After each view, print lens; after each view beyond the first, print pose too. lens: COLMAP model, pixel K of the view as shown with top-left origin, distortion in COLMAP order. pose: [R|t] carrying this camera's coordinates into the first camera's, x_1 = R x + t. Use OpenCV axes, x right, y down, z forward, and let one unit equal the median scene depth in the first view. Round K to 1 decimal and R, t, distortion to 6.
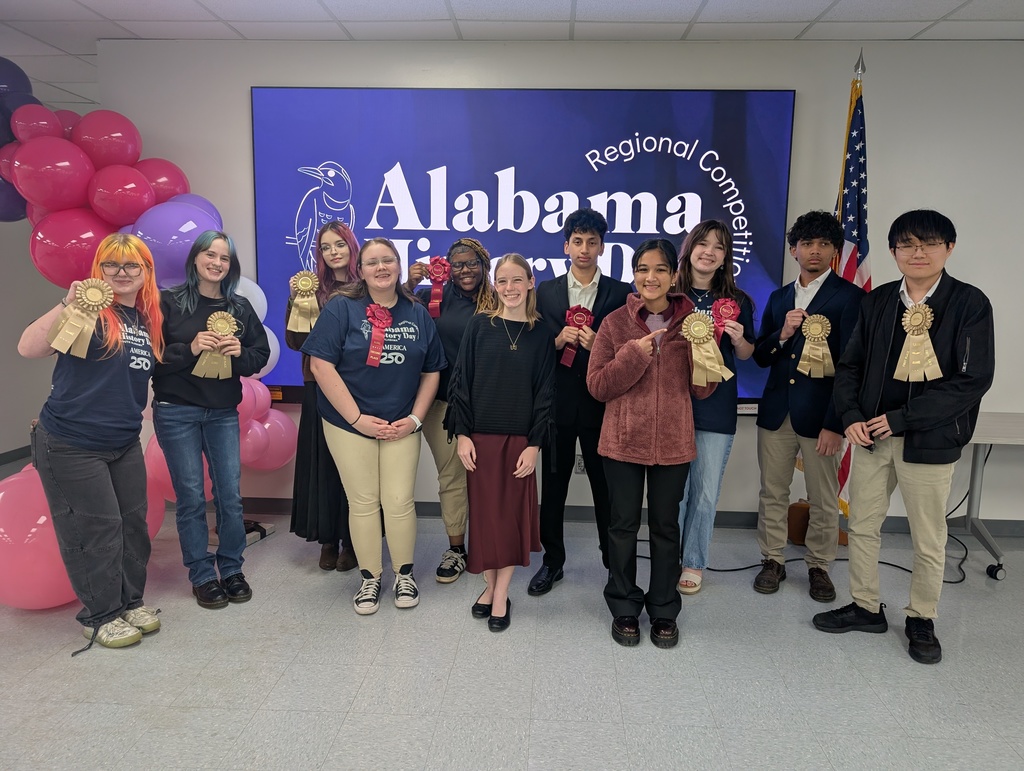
lens RADIAL K [[733.6, 0, 520.6], [0, 733.6, 381.2], [0, 0, 1]] dist [0.005438, -0.010908]
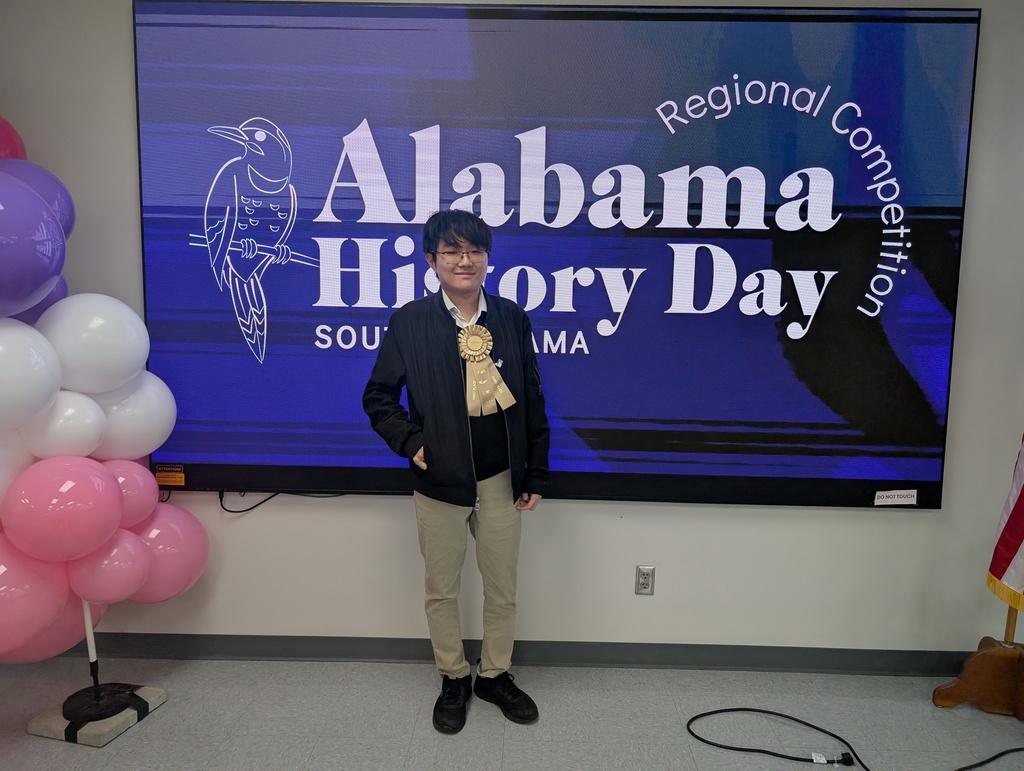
lens RADIAL K [[733.6, 0, 520.3], [0, 733.6, 377.3], [0, 0, 1]] dist [0.005438, -0.010908]
pose [[0.999497, -0.003169, 0.031542, -0.051807], [0.004178, 0.999480, -0.031964, -0.050930], [-0.031425, 0.032080, 0.998991, 0.362267]]
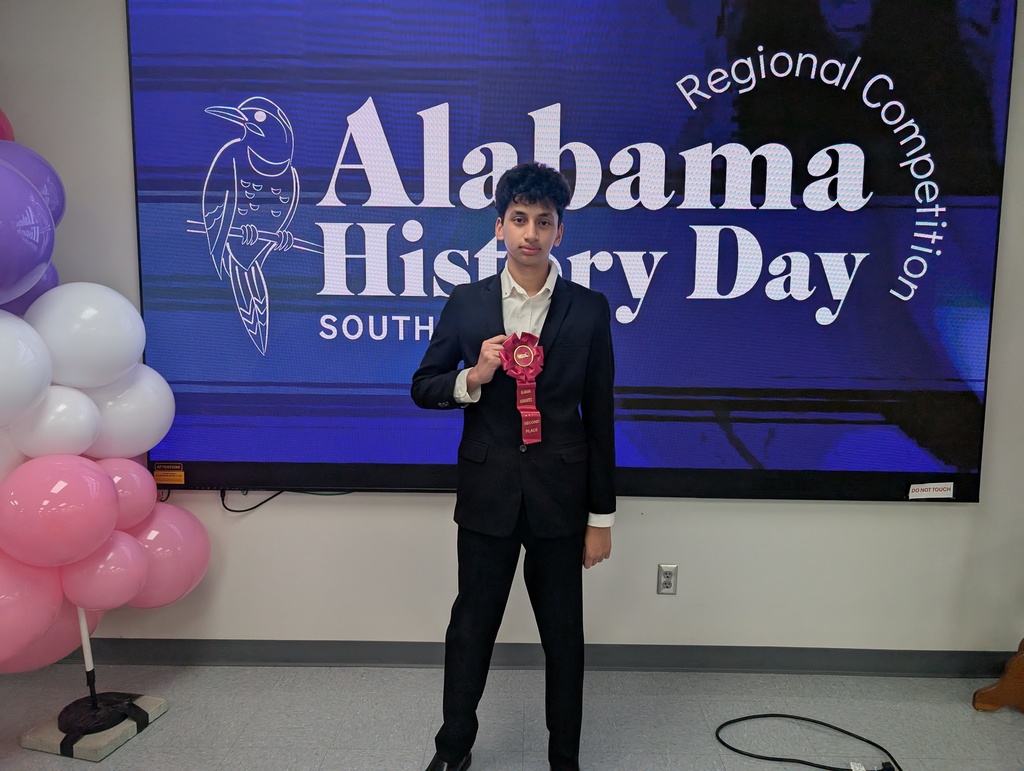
lens RADIAL K [[733.6, 0, 519.5], [0, 733.6, 371.7], [0, 0, 1]] dist [0.005438, -0.010908]
pose [[0.999523, -0.011933, 0.028468, -0.062687], [0.012786, 0.999469, -0.029972, -0.049872], [-0.028095, 0.030321, 0.999145, 0.394685]]
